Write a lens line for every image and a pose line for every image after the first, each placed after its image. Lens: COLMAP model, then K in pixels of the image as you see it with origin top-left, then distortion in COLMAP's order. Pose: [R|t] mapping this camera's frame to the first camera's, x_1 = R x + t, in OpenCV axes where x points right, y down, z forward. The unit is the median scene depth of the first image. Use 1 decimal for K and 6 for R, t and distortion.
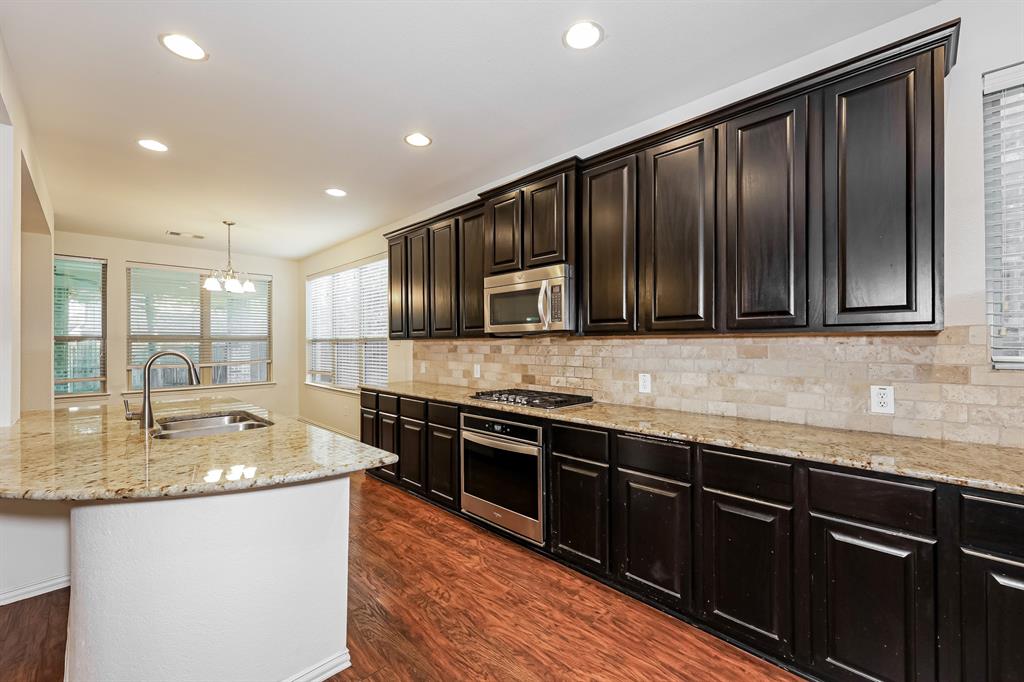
lens RADIAL K [[416.1, 0, 517.1], [0, 416.1, 341.6], [0, 0, 1]] dist [0.003022, 0.000764]
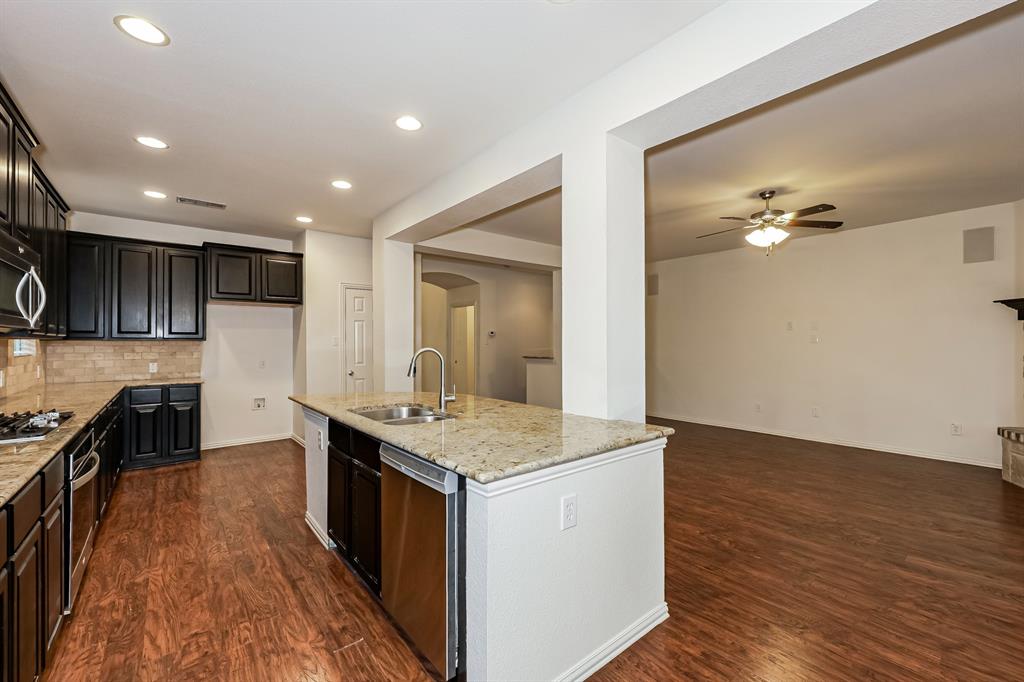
lens RADIAL K [[416.1, 0, 519.7], [0, 416.1, 356.2], [0, 0, 1]] dist [0.003022, 0.000764]
pose [[-0.994993, 0.003085, 0.099894, -0.842448], [0.005684, 0.999652, 0.025746, 0.008763], [-0.099779, 0.026185, -0.994665, 1.497943]]
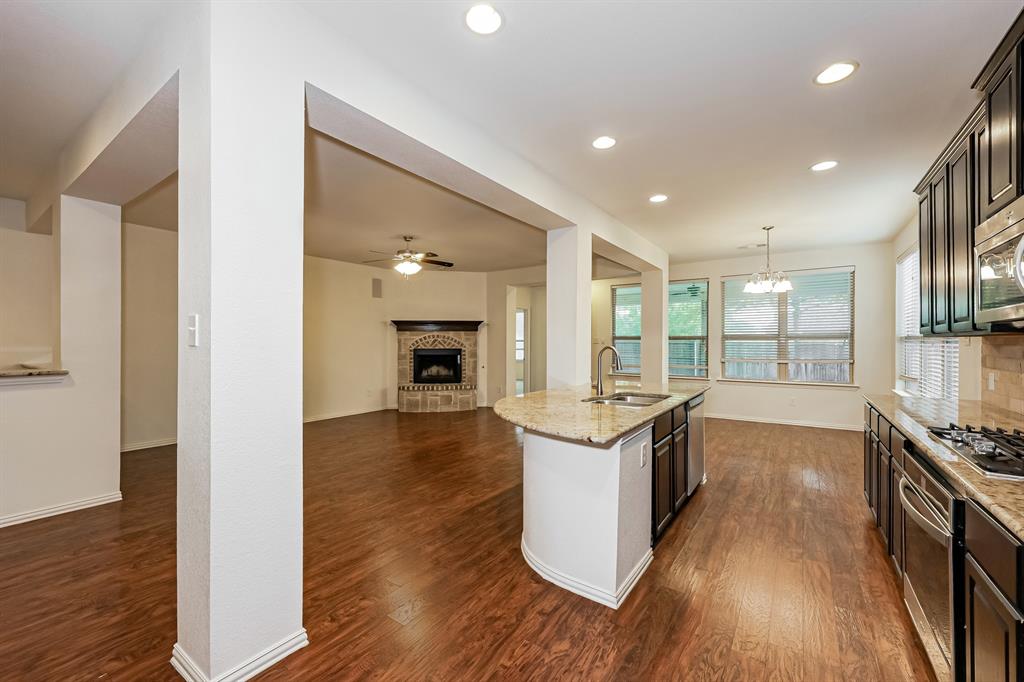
lens RADIAL K [[416.1, 0, 499.1], [0, 416.1, 340.7], [0, 0, 1]] dist [0.003022, 0.000764]
pose [[0.142867, -0.001132, -0.989741, 0.409597], [0.004411, 0.999990, -0.000507, 0.000438], [0.989732, -0.004293, 0.142871, 0.274761]]
